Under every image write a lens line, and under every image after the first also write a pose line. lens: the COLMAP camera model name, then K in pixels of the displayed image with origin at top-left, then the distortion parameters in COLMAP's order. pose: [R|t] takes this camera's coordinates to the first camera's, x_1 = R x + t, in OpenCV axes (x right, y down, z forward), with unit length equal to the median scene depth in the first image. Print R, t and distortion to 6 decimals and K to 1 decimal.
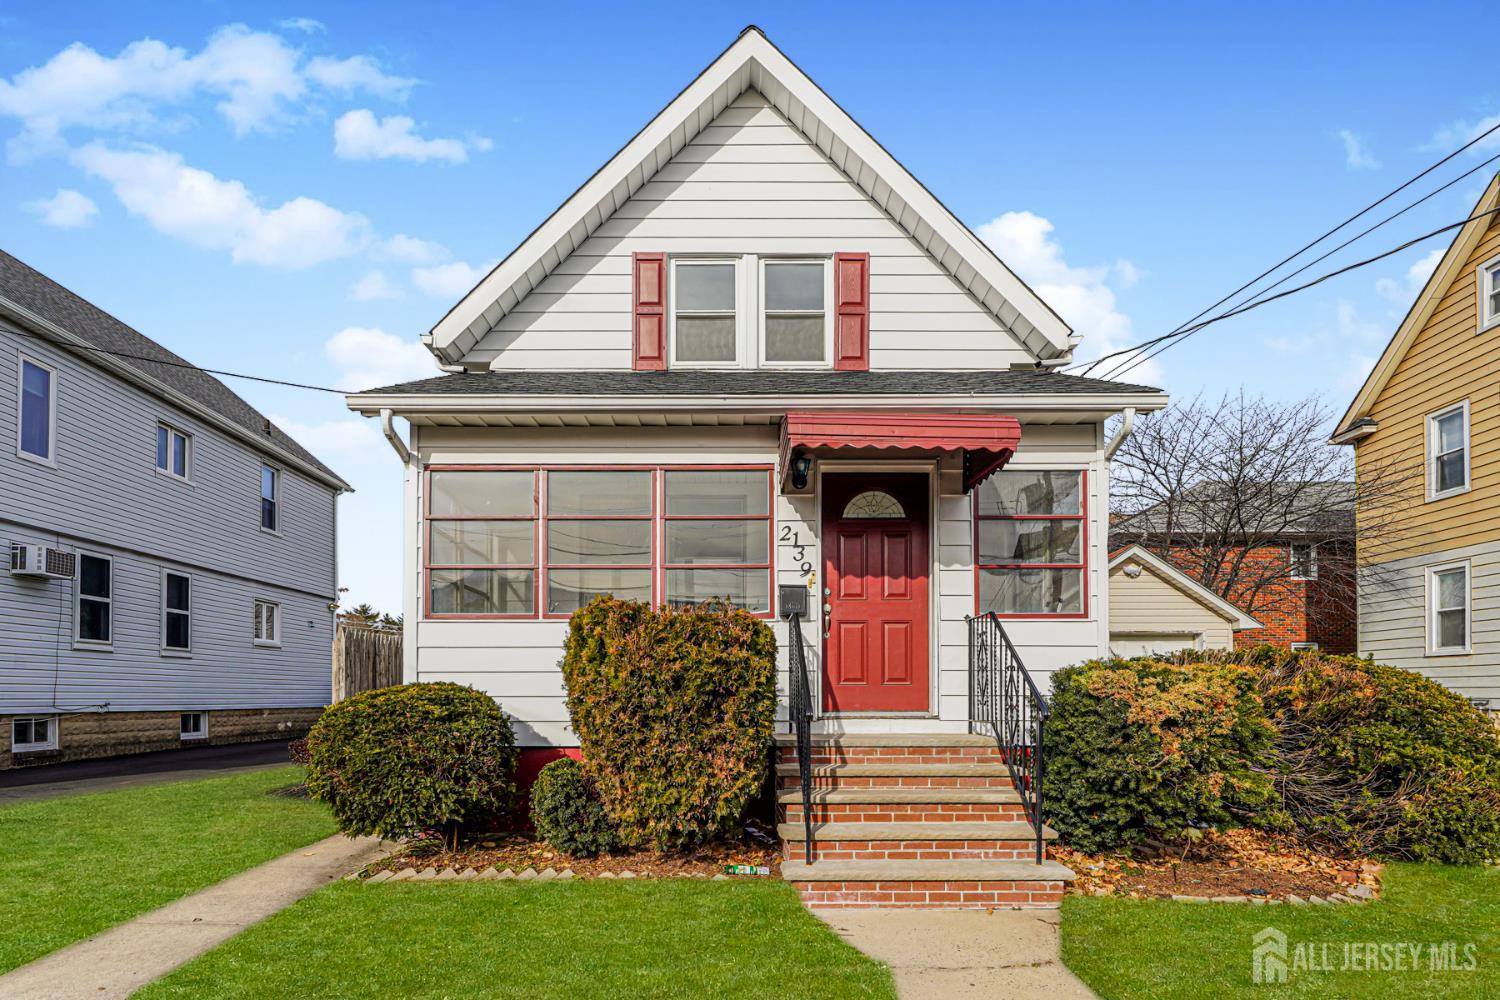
lens RADIAL K [[866.6, 0, 747.4], [0, 866.6, 576.1], [0, 0, 1]] dist [-0.006347, 0.000968]
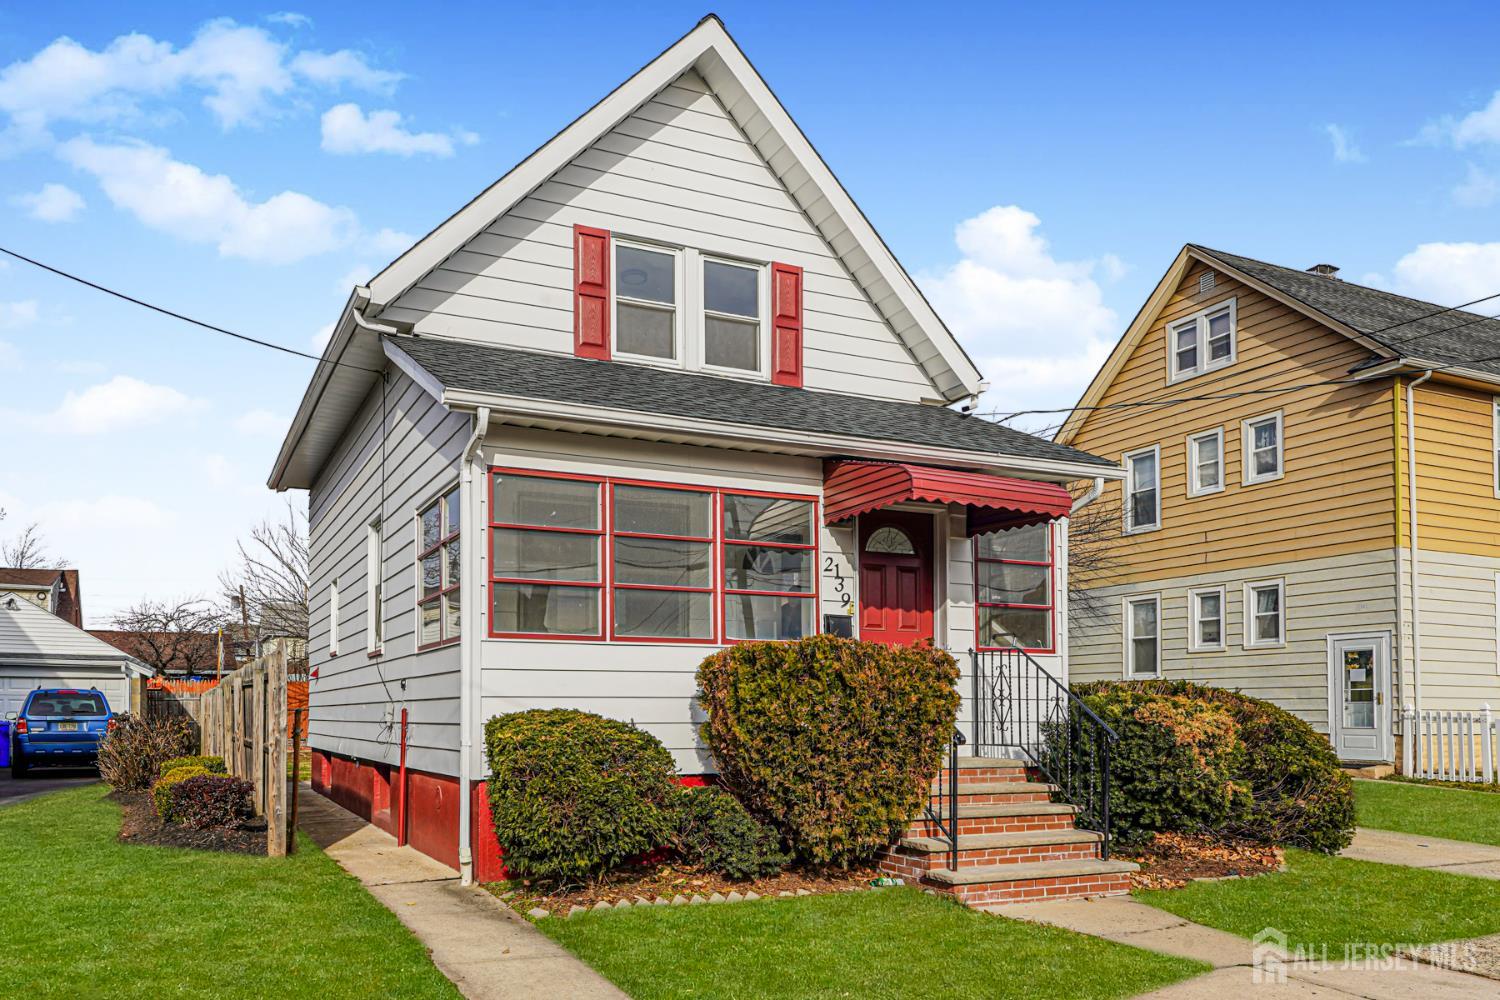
lens RADIAL K [[1142.8, 0, 750.0], [0, 1142.8, 500.0], [0, 0, 1]] dist [-0.001891, -0.004110]
pose [[0.898853, 0.081597, 0.430588, -0.461178], [-0.060909, 0.996238, -0.061640, -0.026202], [-0.433997, 0.029179, 0.900441, -0.141369]]
